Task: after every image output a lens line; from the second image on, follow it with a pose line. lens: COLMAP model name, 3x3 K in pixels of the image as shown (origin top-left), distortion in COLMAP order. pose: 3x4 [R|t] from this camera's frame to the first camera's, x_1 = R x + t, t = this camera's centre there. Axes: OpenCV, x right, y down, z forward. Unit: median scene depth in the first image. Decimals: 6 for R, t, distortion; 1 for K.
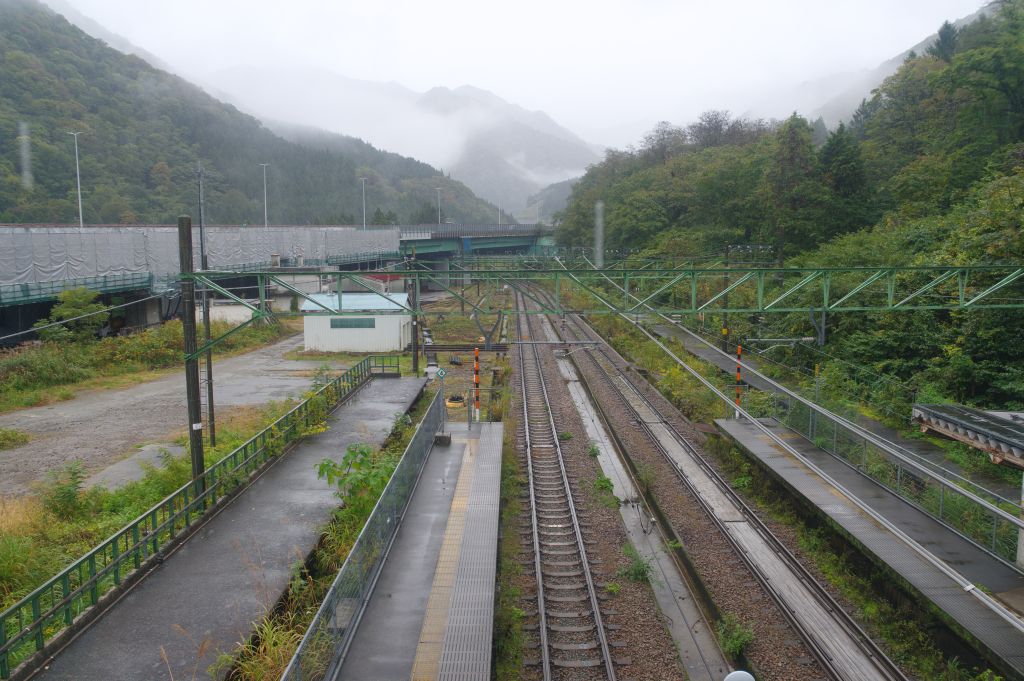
lens RADIAL K [[720.3, 0, 512.0], [0, 720.3, 340.5], [0, 0, 1]] dist [-0.107333, 0.072809]
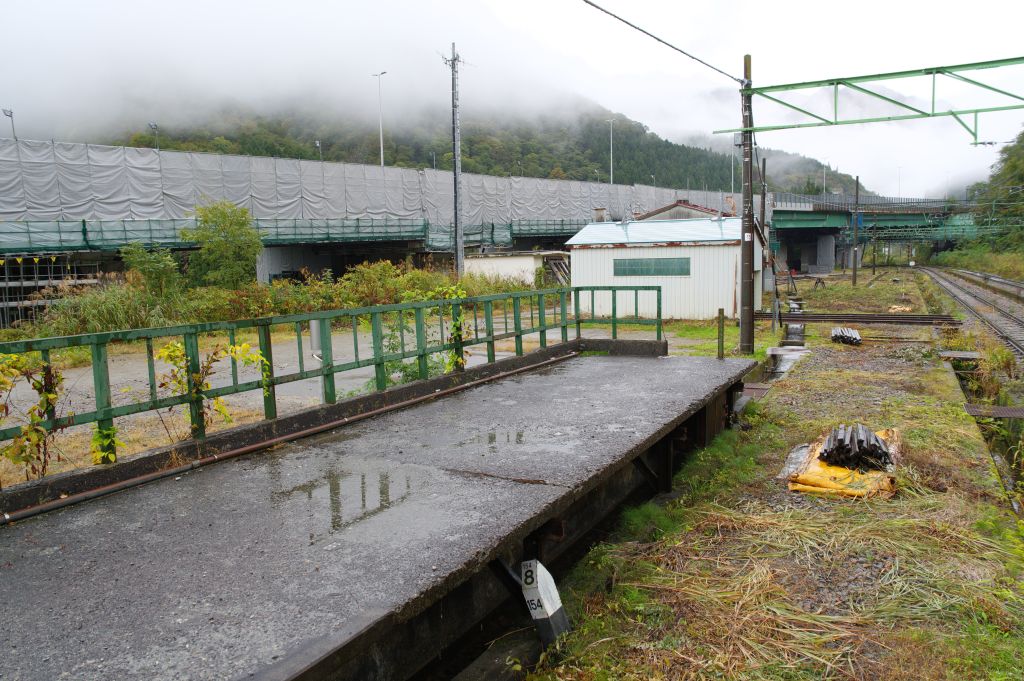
lens RADIAL K [[720.3, 0, 512.0], [0, 720.3, 340.5], [0, 0, 1]] dist [-0.107333, 0.072809]
pose [[0.871212, 0.039692, -0.489299, -0.029103], [-0.034309, 0.999212, 0.019967, 0.019441], [0.489706, -0.000608, 0.871887, 0.337628]]
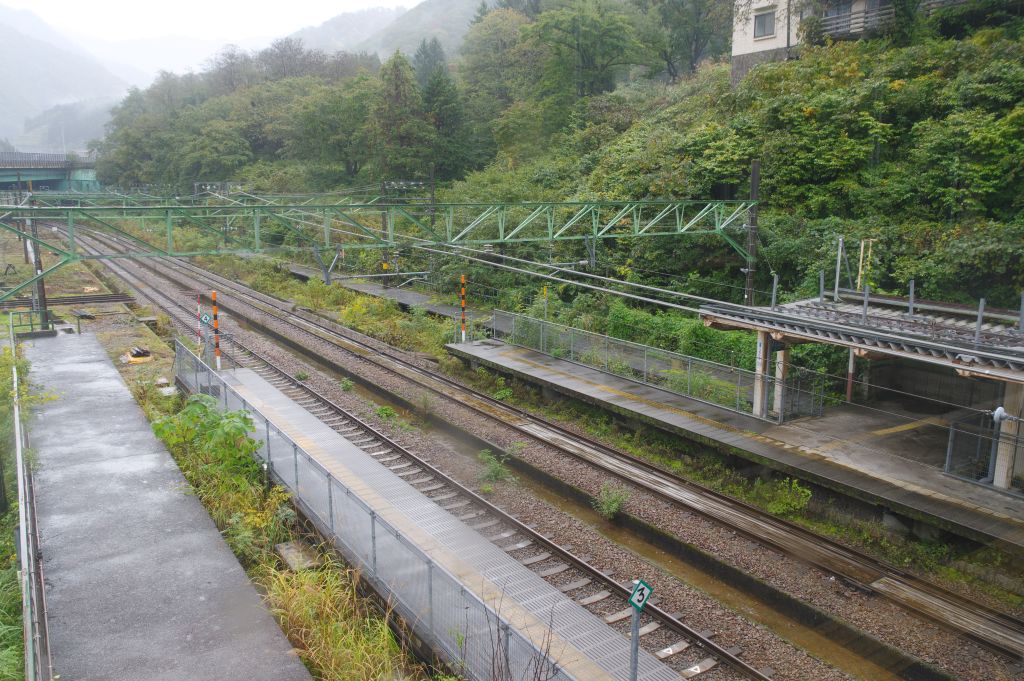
lens RADIAL K [[753.7, 0, 485.7], [0, 753.7, 336.3], [0, 0, 1]] dist [-0.094625, 0.089680]
pose [[0.852218, -0.086021, 0.516066, -0.084886], [0.048723, 0.995153, 0.085418, 0.001345], [-0.520913, -0.047650, 0.852279, 0.000376]]
